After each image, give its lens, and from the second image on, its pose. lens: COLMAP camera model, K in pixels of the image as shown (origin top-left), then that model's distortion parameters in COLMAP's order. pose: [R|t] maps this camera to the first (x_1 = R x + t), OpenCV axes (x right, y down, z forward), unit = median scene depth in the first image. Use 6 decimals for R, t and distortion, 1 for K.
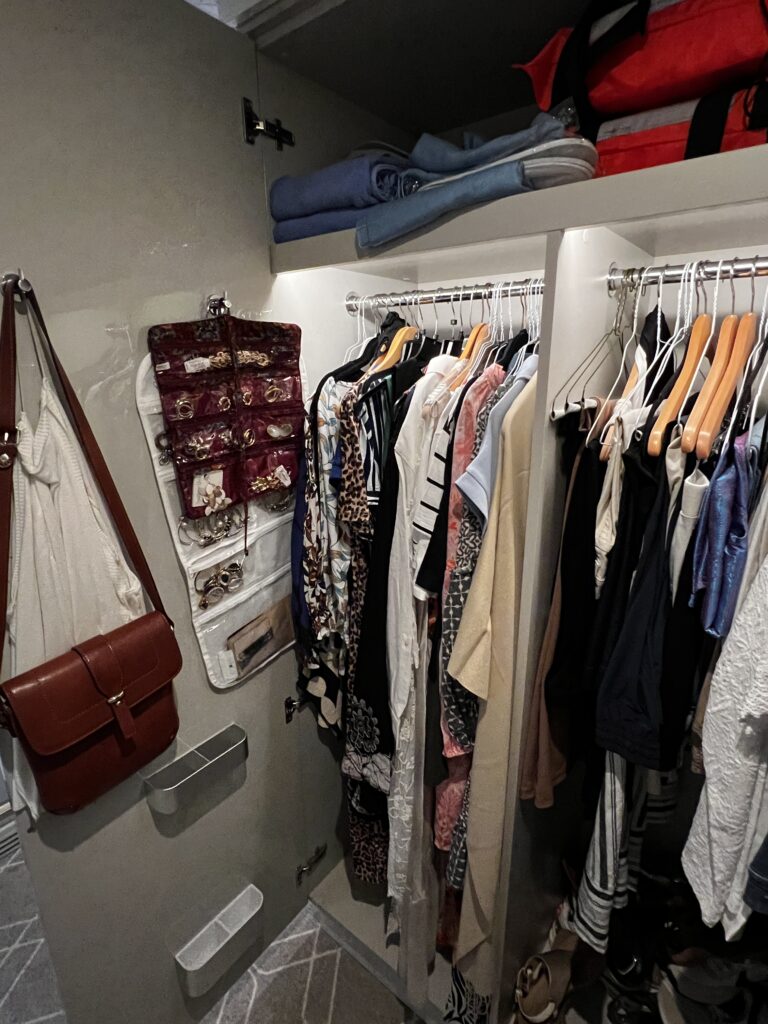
lens RADIAL K [[522.7, 0, 382.6], [0, 522.7, 518.7], [0, 0, 1]] dist [-0.002927, -0.000655]
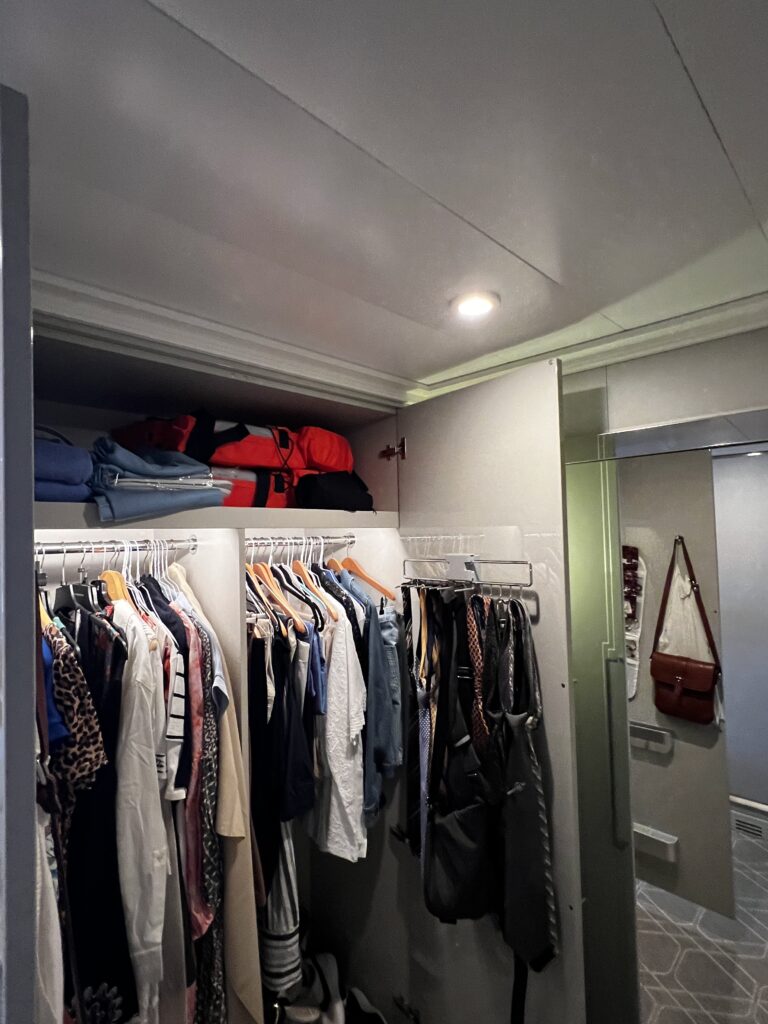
lens RADIAL K [[522.7, 0, 381.3], [0, 522.7, 512.8], [0, 0, 1]] dist [-0.002927, -0.000655]
pose [[0.090440, 0.040092, 0.995095, -1.024227], [0.299282, 0.951910, -0.065553, -0.235862], [-0.949869, 0.303743, 0.074092, 0.262409]]
